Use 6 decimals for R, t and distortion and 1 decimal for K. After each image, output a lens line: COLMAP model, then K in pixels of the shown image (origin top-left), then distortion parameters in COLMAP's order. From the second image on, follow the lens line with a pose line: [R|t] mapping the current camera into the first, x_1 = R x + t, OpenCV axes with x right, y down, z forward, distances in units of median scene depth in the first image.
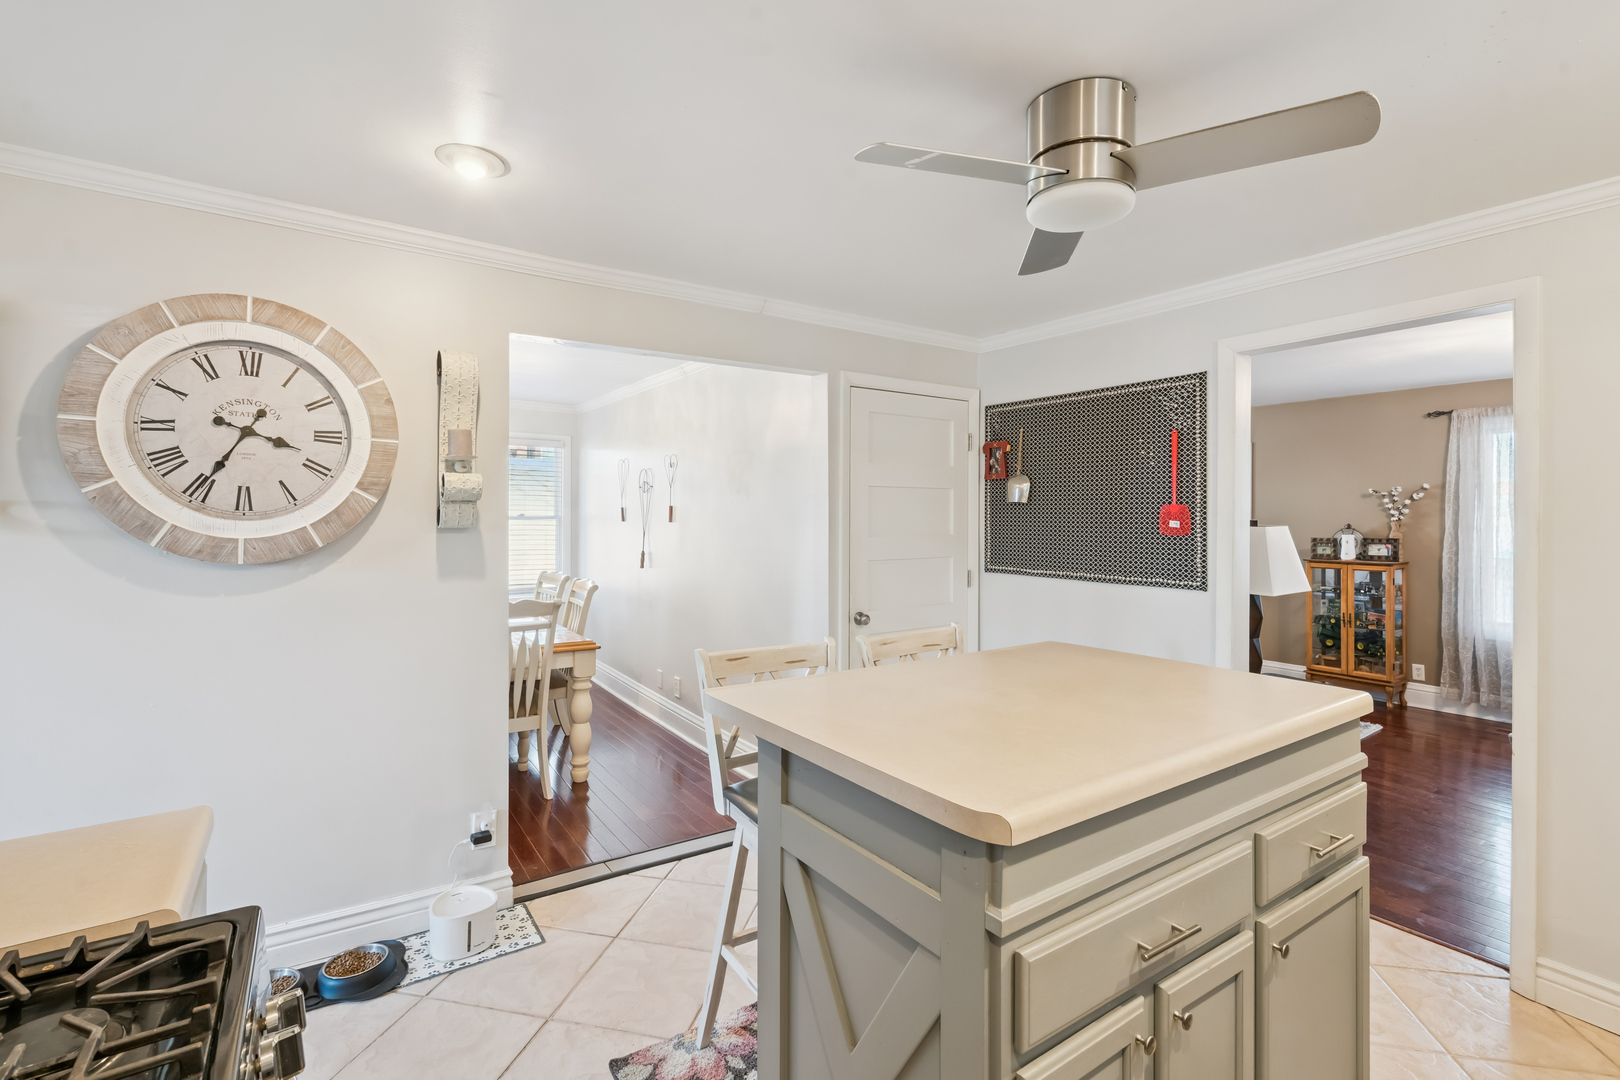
lens RADIAL K [[744.9, 0, 815.5], [0, 744.9, 514.2], [0, 0, 1]] dist [-0.000334, -0.000014]
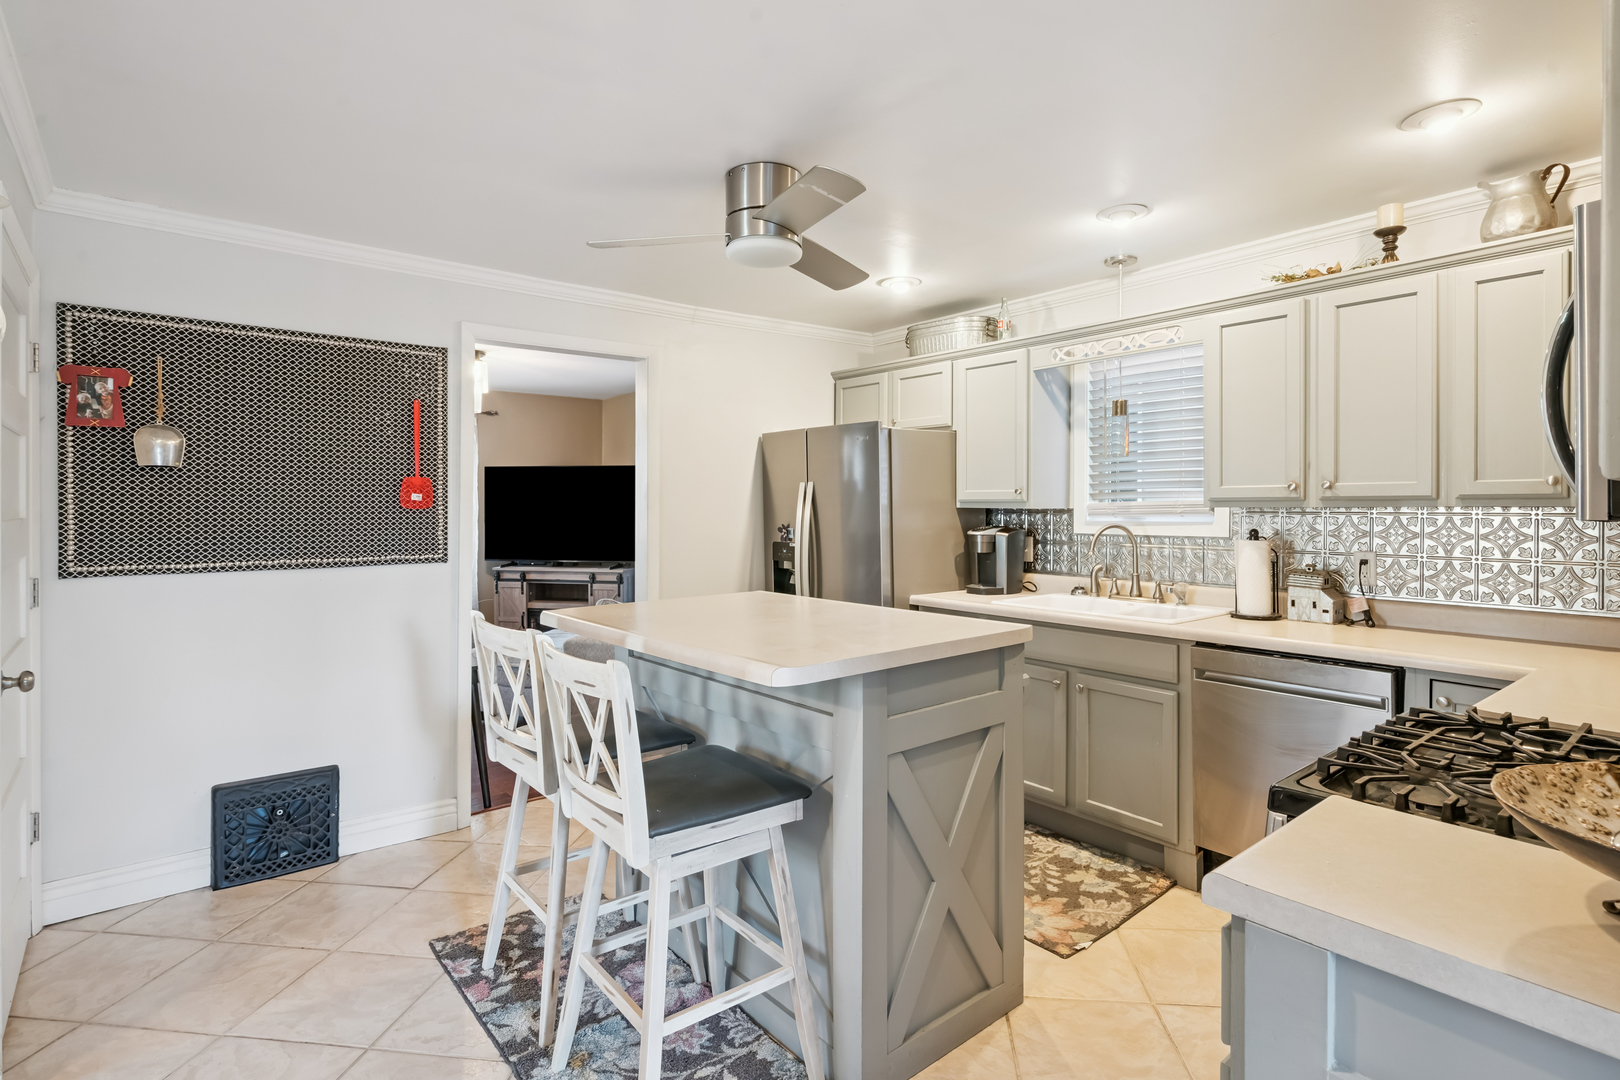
lens RADIAL K [[808.6, 0, 821.5], [0, 808.6, 511.7], [0, 0, 1]] dist [-0.005230, -0.000217]
pose [[-0.098450, -0.005046, 0.995129, -0.536362], [0.004021, 0.999977, 0.005468, 0.025234], [-0.995134, 0.004540, -0.098428, 0.508053]]
